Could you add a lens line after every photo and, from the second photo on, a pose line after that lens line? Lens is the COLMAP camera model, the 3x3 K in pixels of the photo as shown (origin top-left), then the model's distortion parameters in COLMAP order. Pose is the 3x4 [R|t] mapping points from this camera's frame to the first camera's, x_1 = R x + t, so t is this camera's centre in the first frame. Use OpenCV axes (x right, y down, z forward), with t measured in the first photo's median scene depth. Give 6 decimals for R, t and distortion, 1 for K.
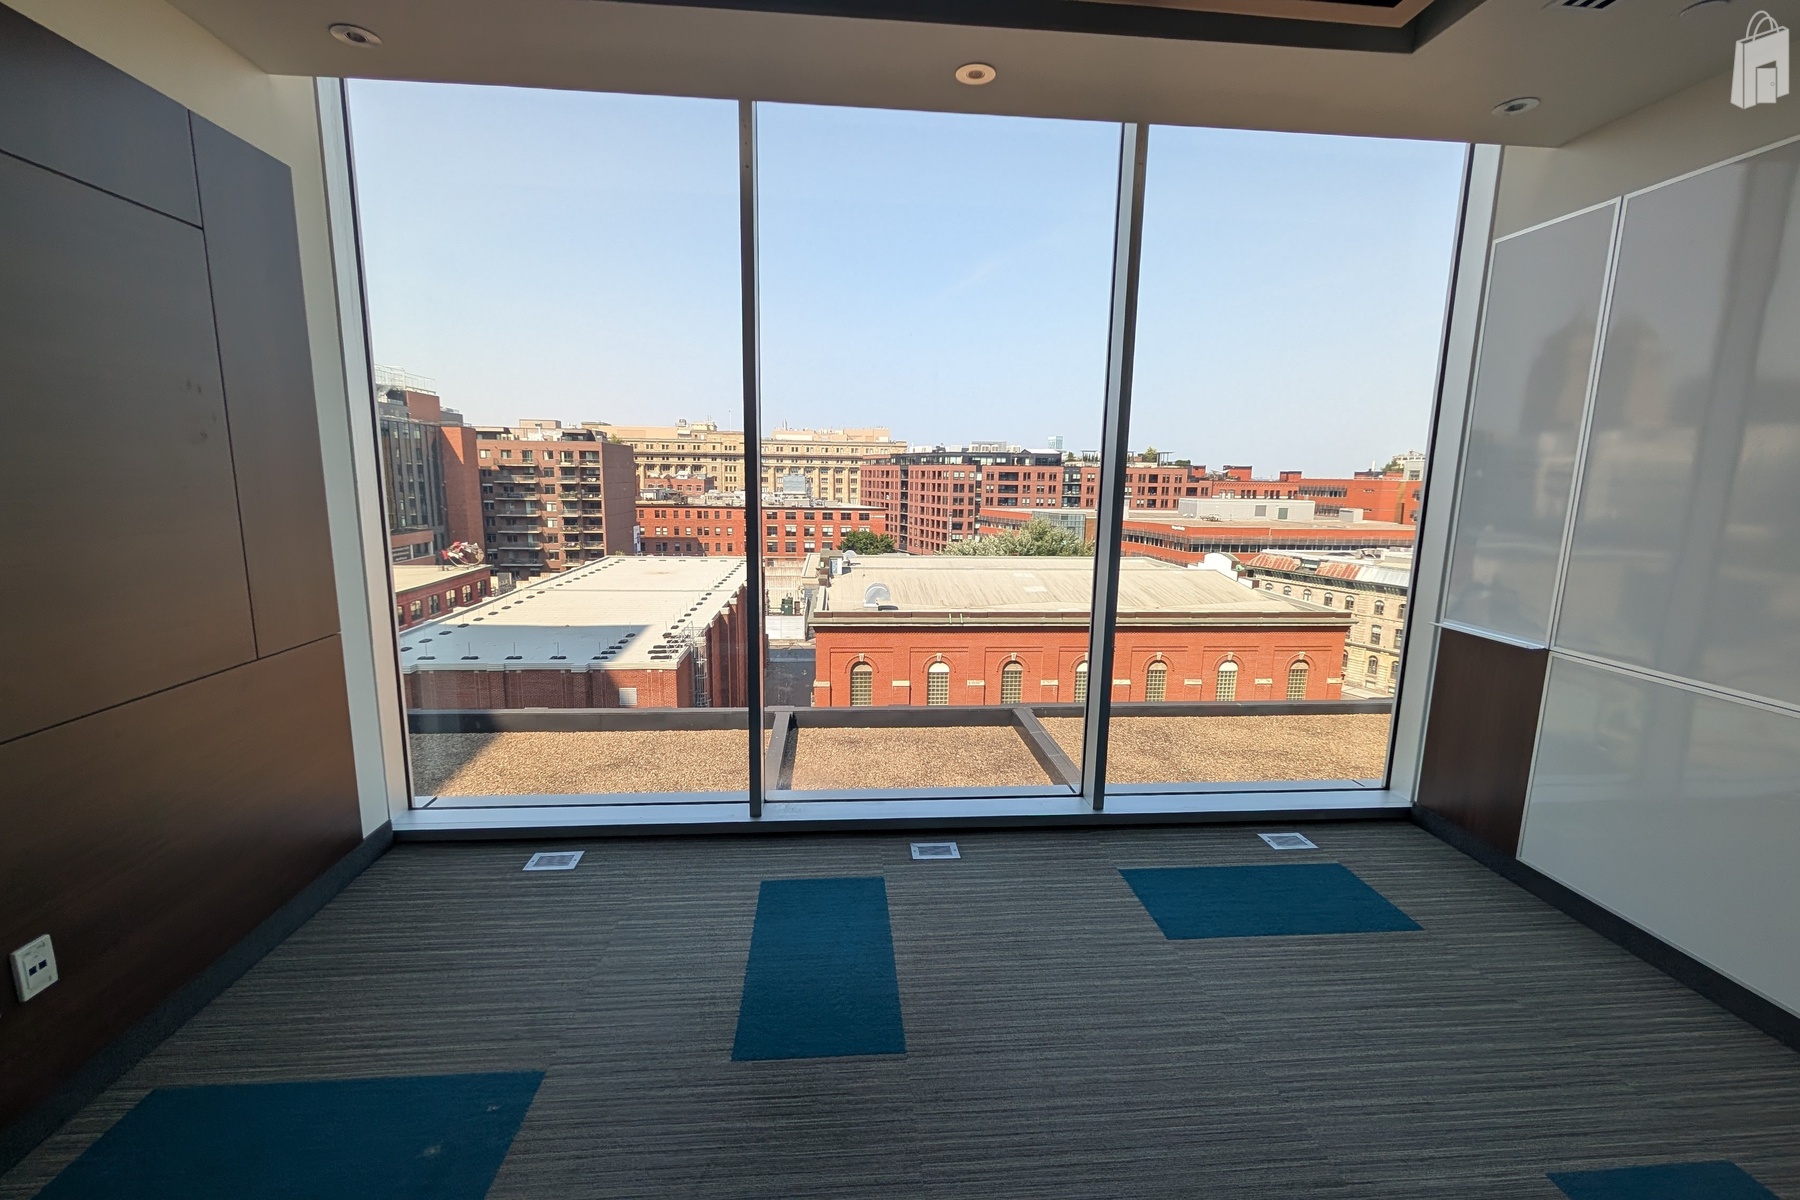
lens RADIAL K [[775.8, 0, 900.7], [0, 775.8, 608.4], [0, 0, 1]] dist [0.000539, 0.000182]
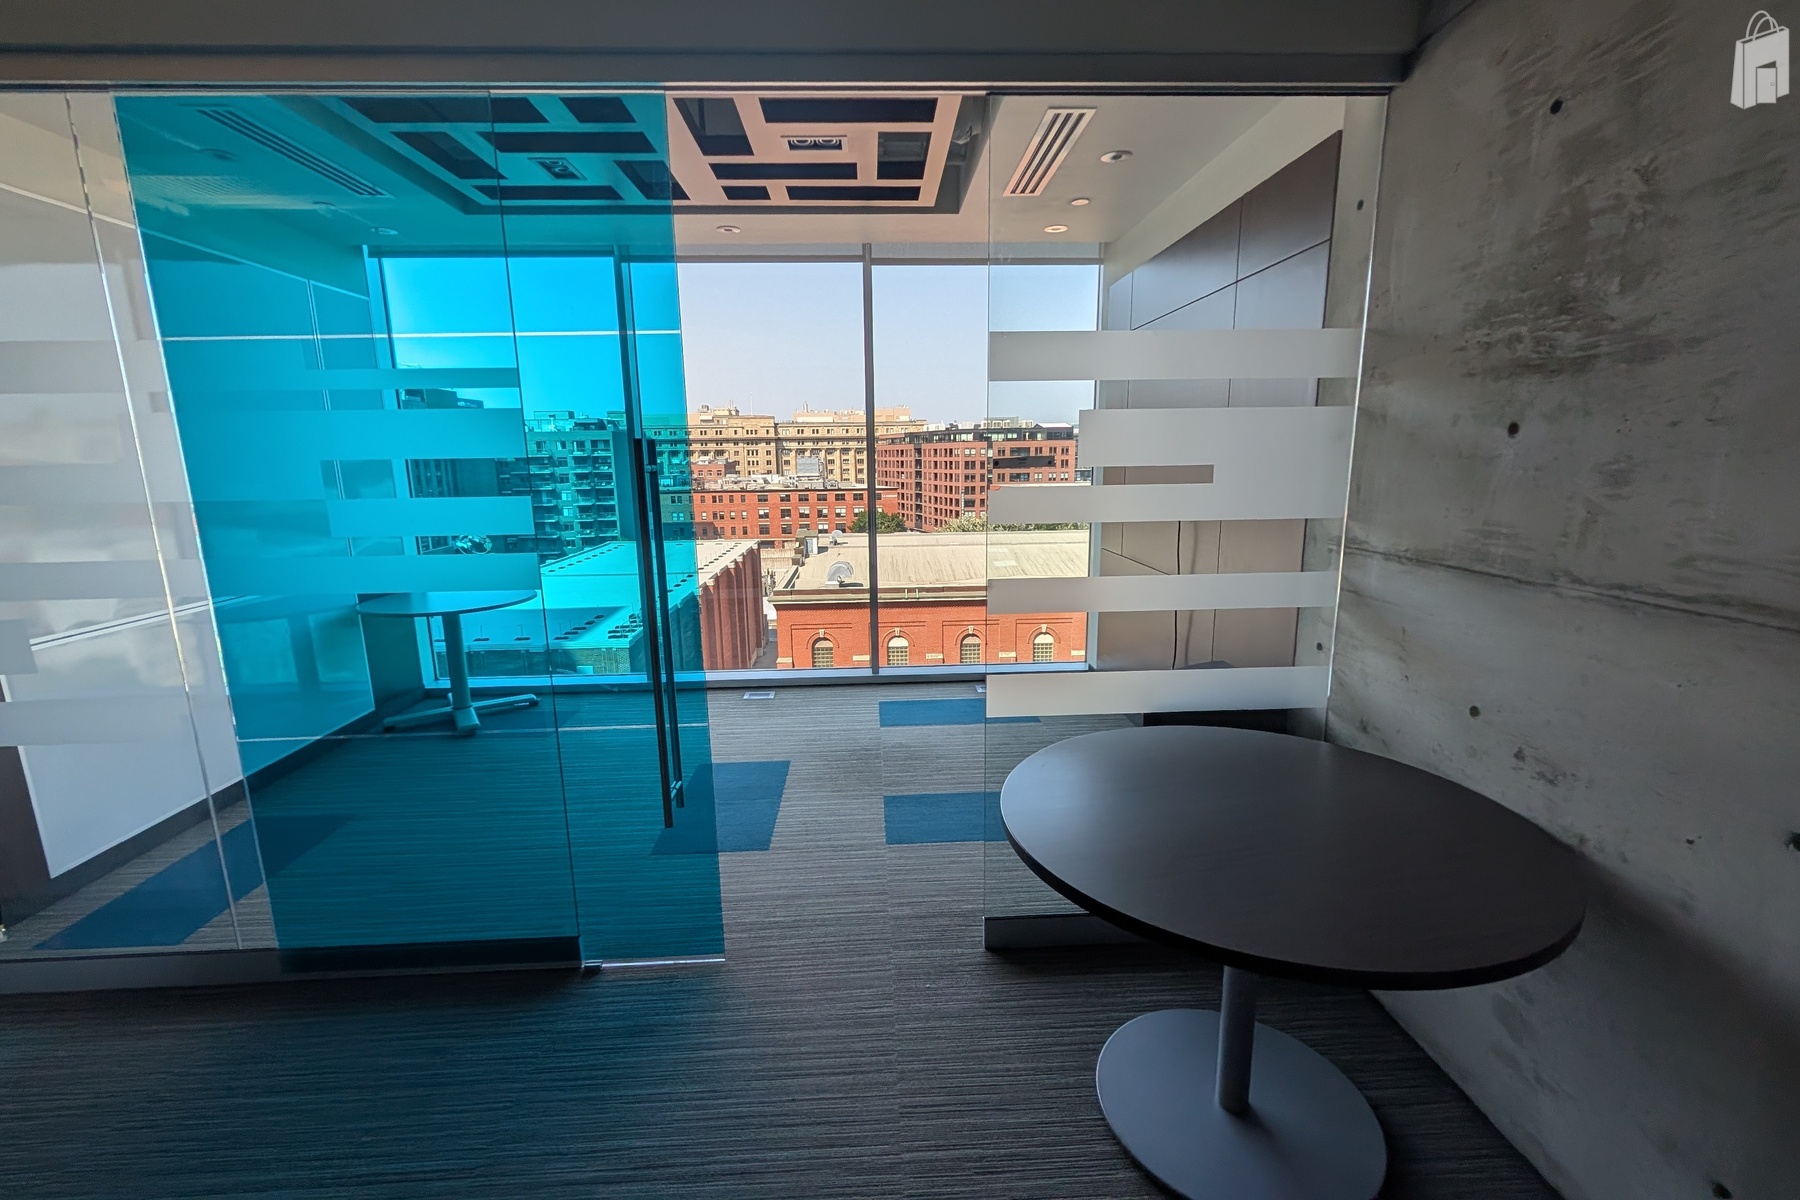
lens RADIAL K [[775.8, 0, 900.7], [0, 775.8, 608.4], [0, 0, 1]] dist [0.000539, 0.000182]
pose [[0.998507, -0.021697, -0.050133, 0.031653], [0.023006, 0.999405, 0.025681, 0.001686], [0.049546, -0.026796, 0.998412, -0.007363]]
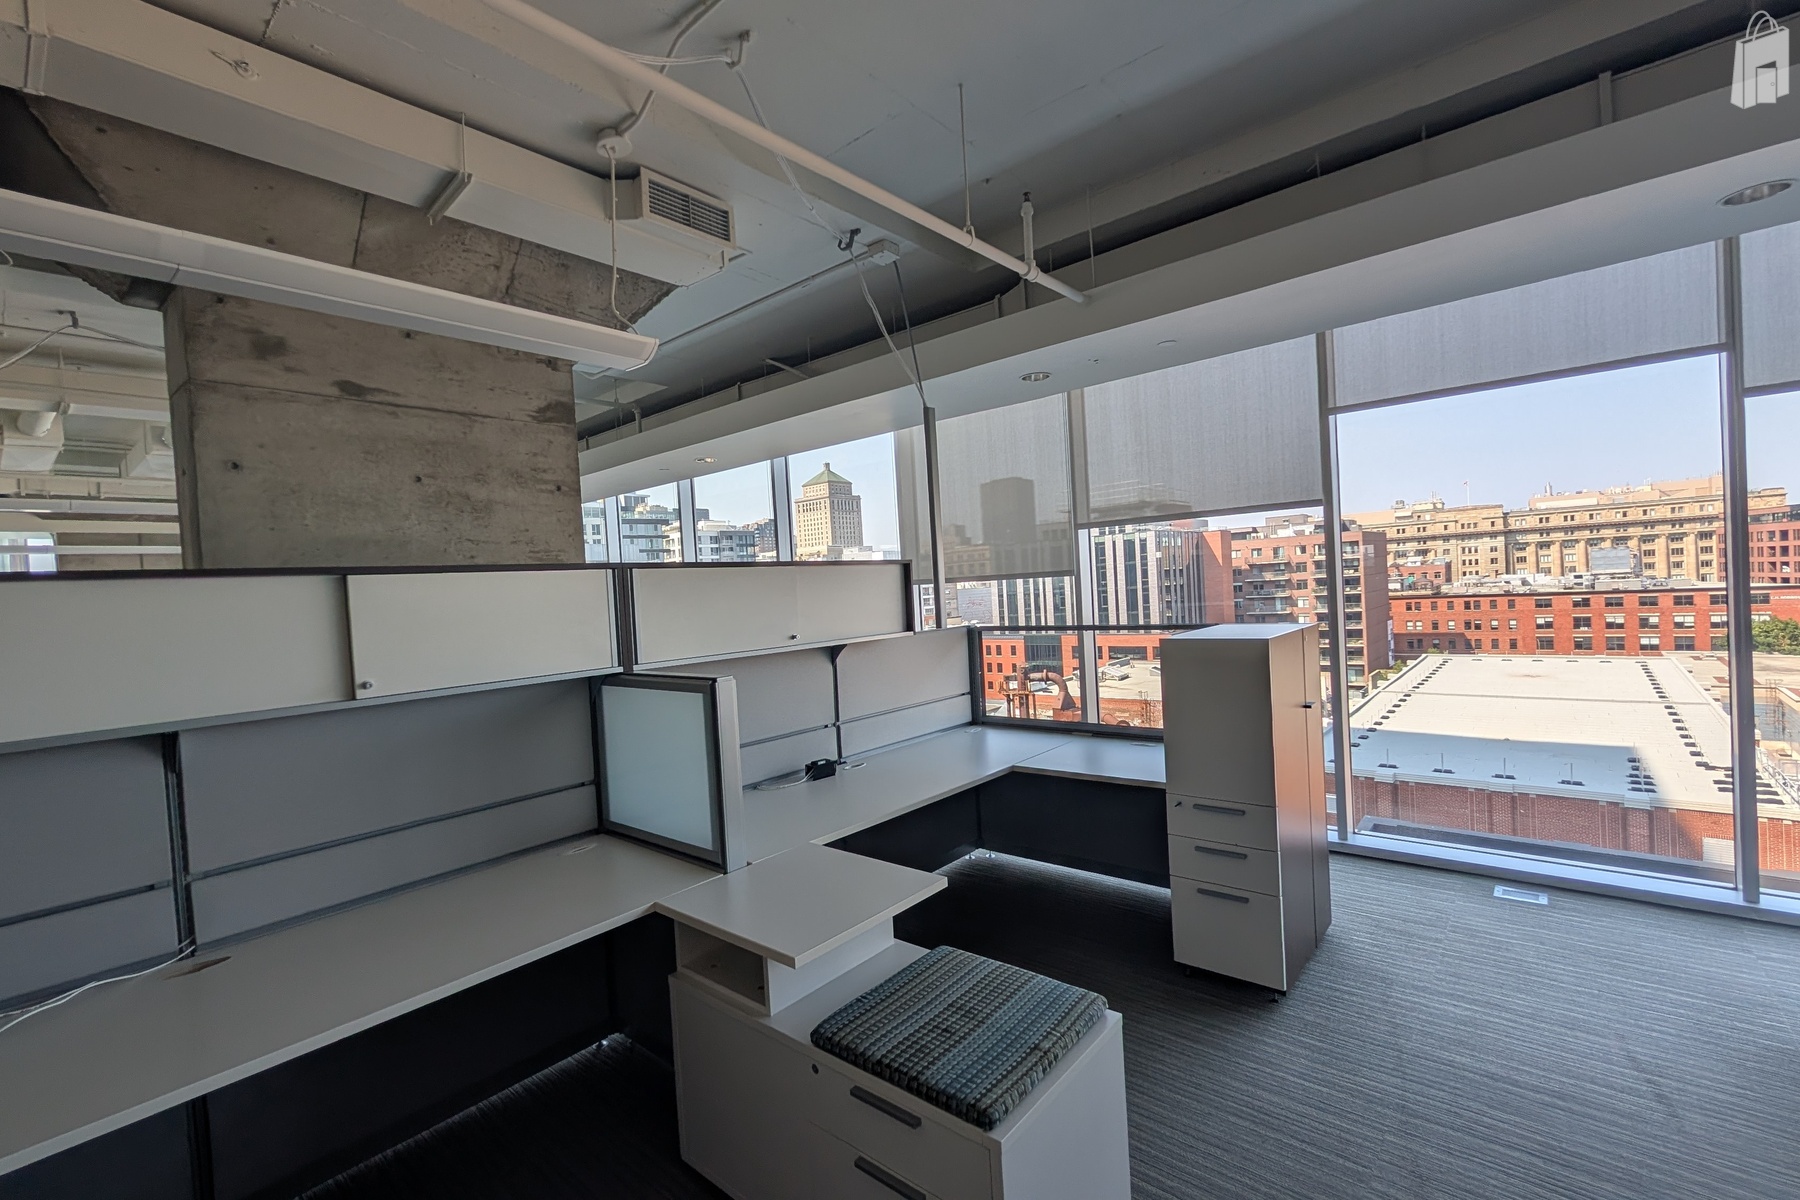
lens RADIAL K [[775.8, 0, 900.7], [0, 775.8, 608.4], [0, 0, 1]] dist [0.000539, 0.000182]
pose [[0.698971, -0.036323, -0.714227, -0.086346], [-0.052946, 0.993340, -0.102333, 0.000780], [0.713187, 0.109343, 0.692393, -0.015993]]
